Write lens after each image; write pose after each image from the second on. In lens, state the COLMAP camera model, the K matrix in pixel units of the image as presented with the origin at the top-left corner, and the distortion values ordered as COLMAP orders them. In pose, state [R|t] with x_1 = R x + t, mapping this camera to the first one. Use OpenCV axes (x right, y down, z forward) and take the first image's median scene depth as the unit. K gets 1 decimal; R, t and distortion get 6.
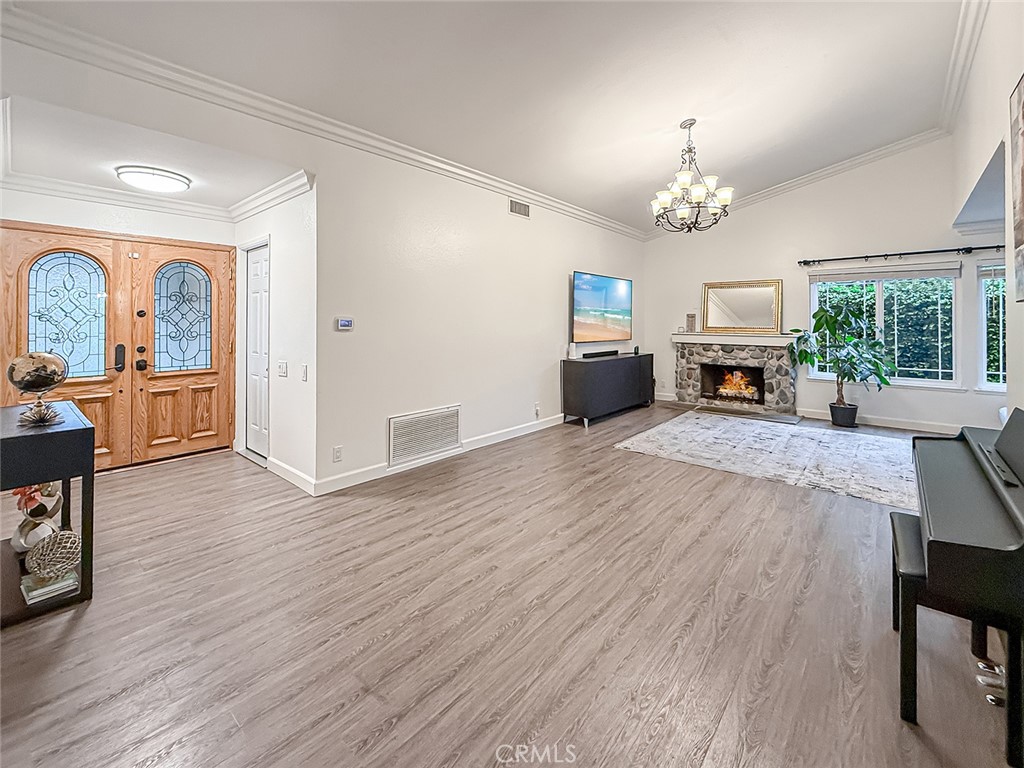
lens RADIAL K [[440.5, 0, 519.2], [0, 440.5, 324.6], [0, 0, 1]] dist [-0.000649, 0.000001]
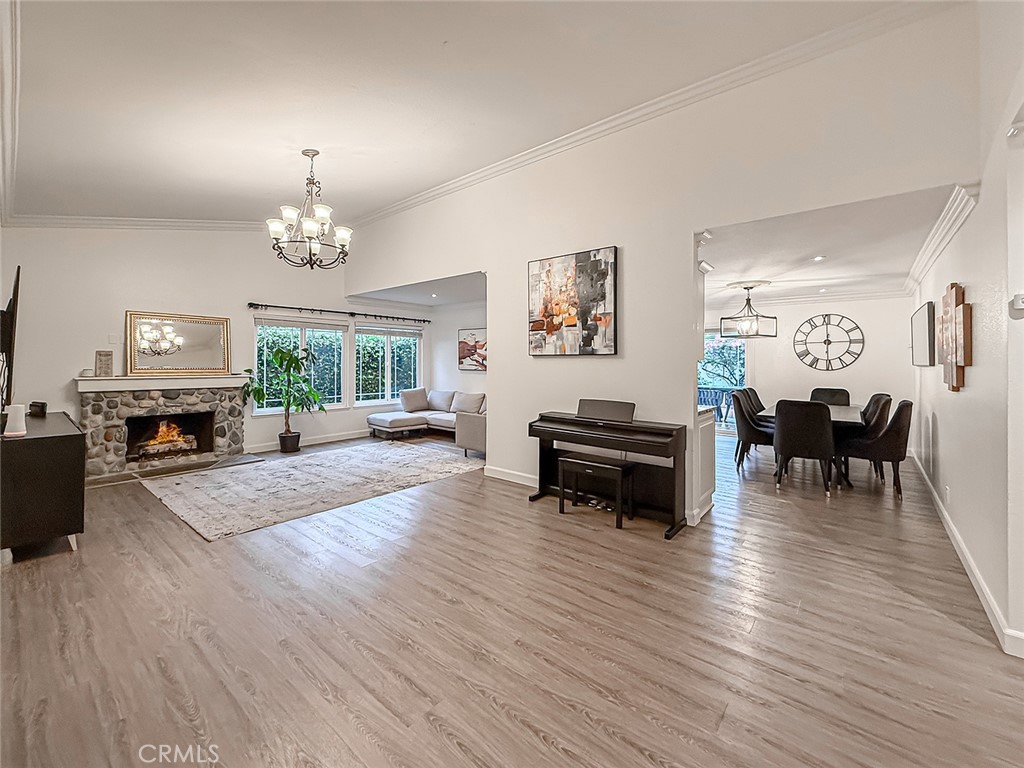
lens RADIAL K [[422.0, 0, 513.6], [0, 422.0, 357.9], [0, 0, 1]] dist [-0.004457, -0.000352]
pose [[-0.014033, 0.007511, 0.999873, -0.346760], [0.002312, 0.999969, -0.007479, -0.006658], [-0.999899, 0.002207, -0.014050, 0.387930]]
